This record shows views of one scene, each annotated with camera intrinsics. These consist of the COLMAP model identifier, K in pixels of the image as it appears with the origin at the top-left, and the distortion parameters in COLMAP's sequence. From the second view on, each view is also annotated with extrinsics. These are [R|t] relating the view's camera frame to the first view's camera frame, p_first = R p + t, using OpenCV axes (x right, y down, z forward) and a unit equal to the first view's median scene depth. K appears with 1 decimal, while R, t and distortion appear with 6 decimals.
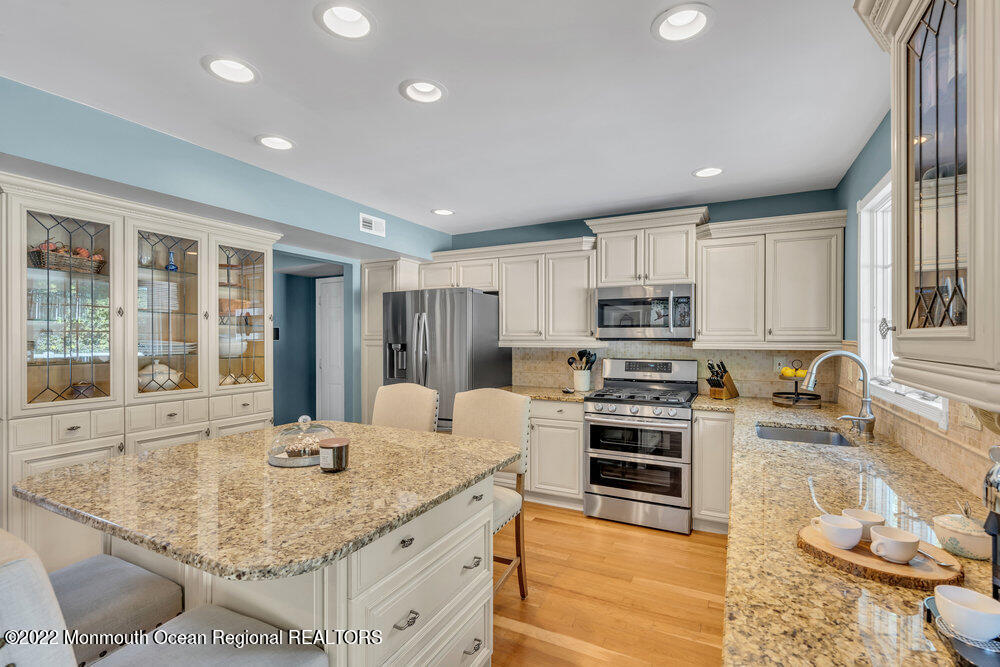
lens RADIAL K [[462.3, 0, 503.3], [0, 462.3, 334.8], [0, 0, 1]] dist [-0.007170, 0.000874]
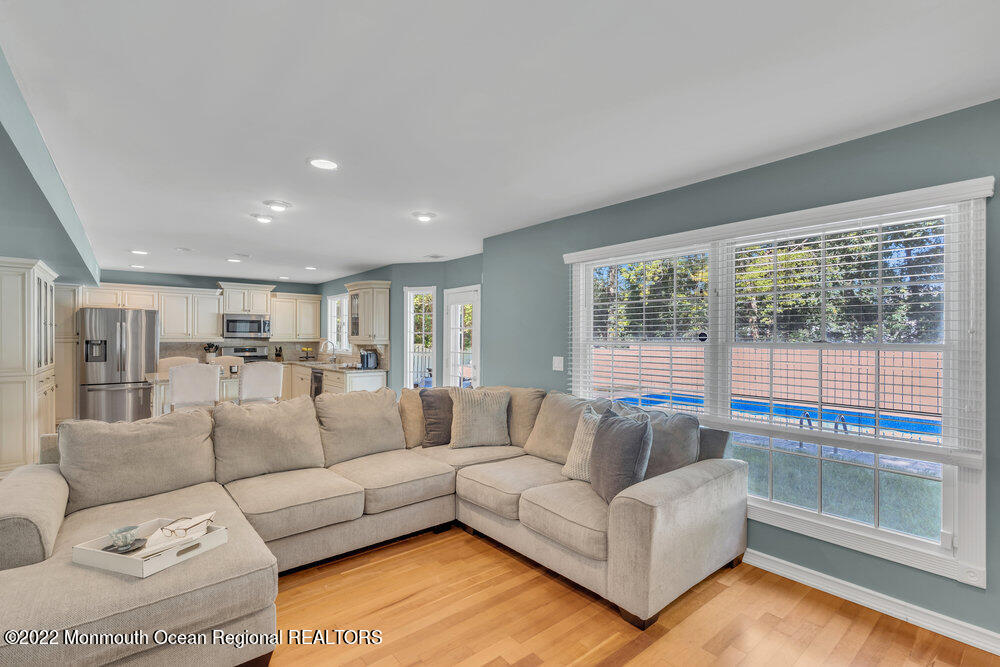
lens RADIAL K [[462.3, 0, 502.7], [0, 462.3, 334.4], [0, 0, 1]] dist [-0.007170, 0.000874]
pose [[0.403487, 0.004799, 0.914973, -1.236840], [-0.005812, 0.999980, -0.002682, -0.007978], [-0.914967, -0.004236, 0.403506, -1.045670]]
